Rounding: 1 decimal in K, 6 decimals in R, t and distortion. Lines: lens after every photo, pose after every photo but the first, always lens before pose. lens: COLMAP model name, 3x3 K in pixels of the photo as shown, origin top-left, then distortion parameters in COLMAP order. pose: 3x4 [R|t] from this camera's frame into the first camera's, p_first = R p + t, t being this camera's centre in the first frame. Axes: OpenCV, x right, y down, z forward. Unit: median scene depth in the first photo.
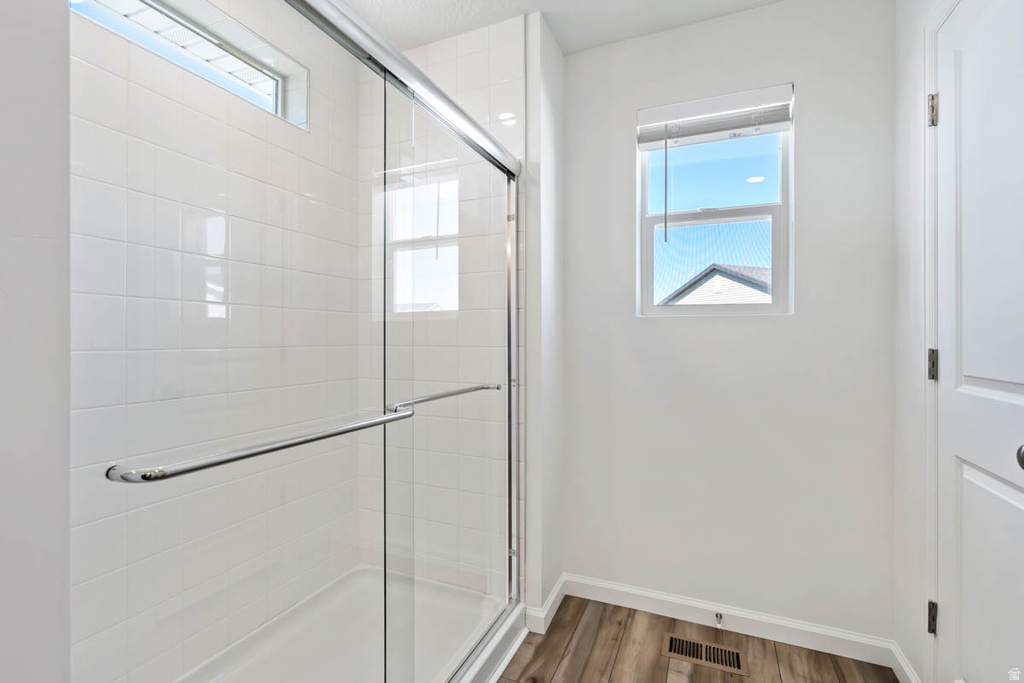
lens RADIAL K [[468.6, 0, 508.2], [0, 468.6, 333.0], [0, 0, 1]] dist [-0.004891, 0.000086]
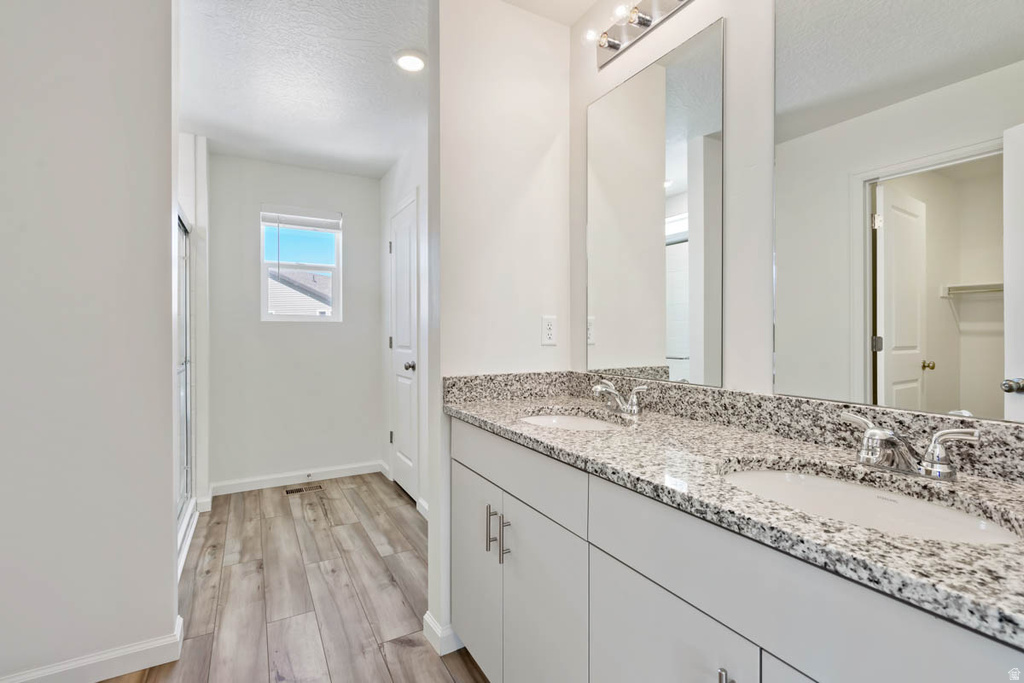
lens RADIAL K [[468.6, 0, 508.2], [0, 468.6, 333.0], [0, 0, 1]] dist [-0.004891, 0.000086]
pose [[0.607642, -0.004601, 0.794198, -0.599313], [0.001964, 0.999989, 0.004291, 0.002024], [-0.794209, -0.001047, 0.607644, -0.858513]]
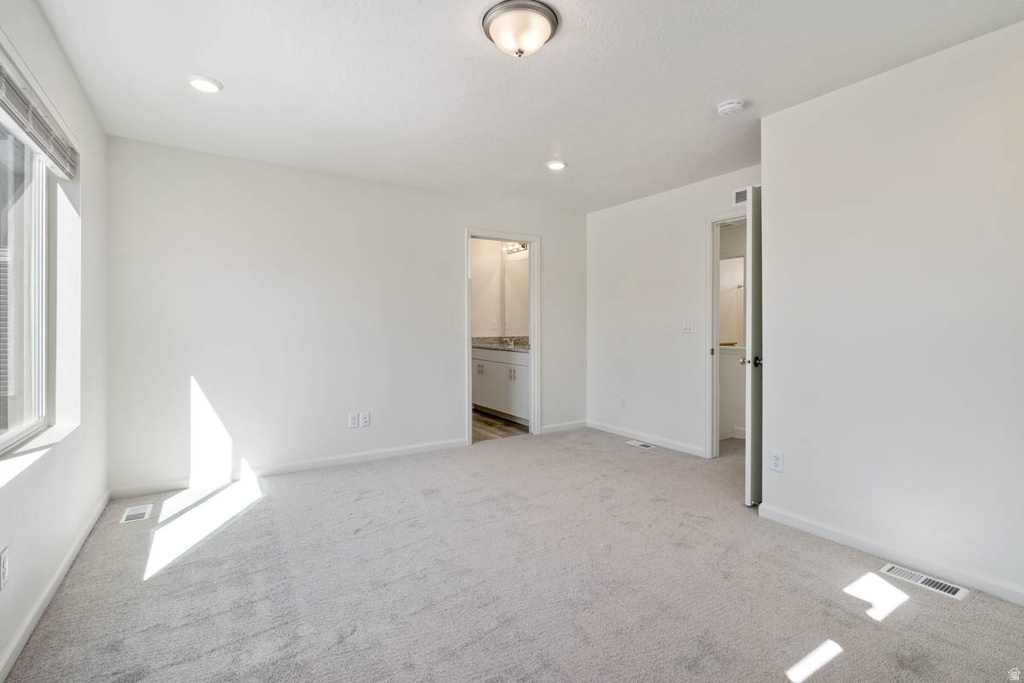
lens RADIAL K [[468.6, 0, 508.2], [0, 468.6, 333.0], [0, 0, 1]] dist [-0.004891, 0.000086]
pose [[0.549531, -0.020089, 0.835232, -2.745545], [0.002019, 0.999740, 0.022717, -0.021850], [-0.835471, -0.010798, 0.549428, -2.424407]]
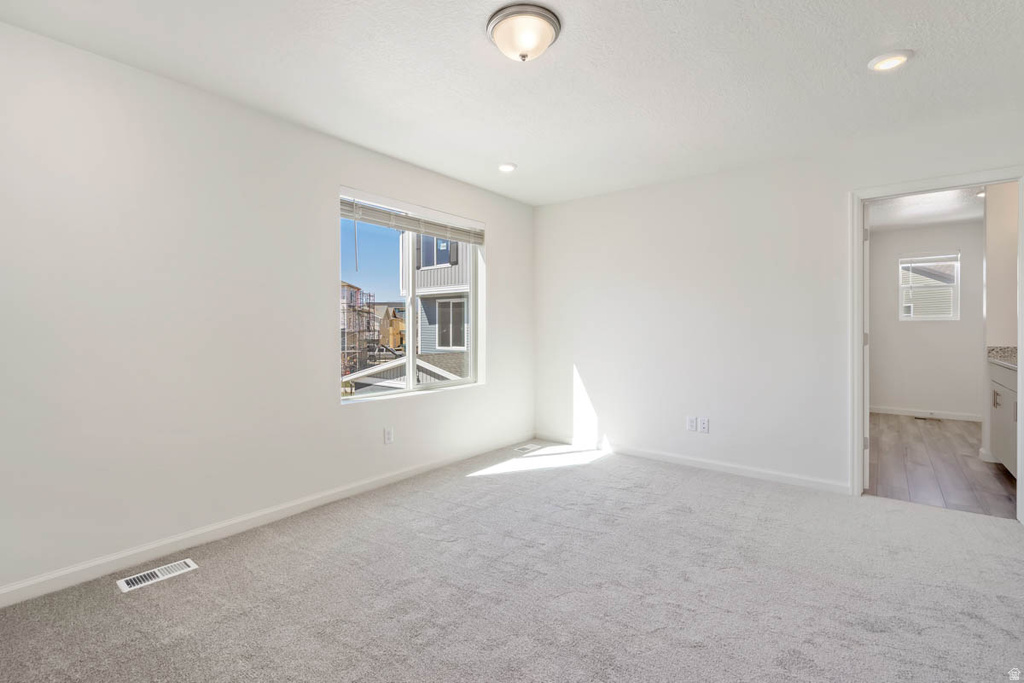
lens RADIAL K [[473.9, 0, 508.5], [0, 473.9, 333.6], [0, 0, 1]] dist [-0.004114, -0.000326]
pose [[0.967785, -0.002707, -0.251764, -1.586059], [0.006704, 0.999865, 0.015017, -0.017419], [0.251689, -0.016221, 0.967672, -2.943754]]
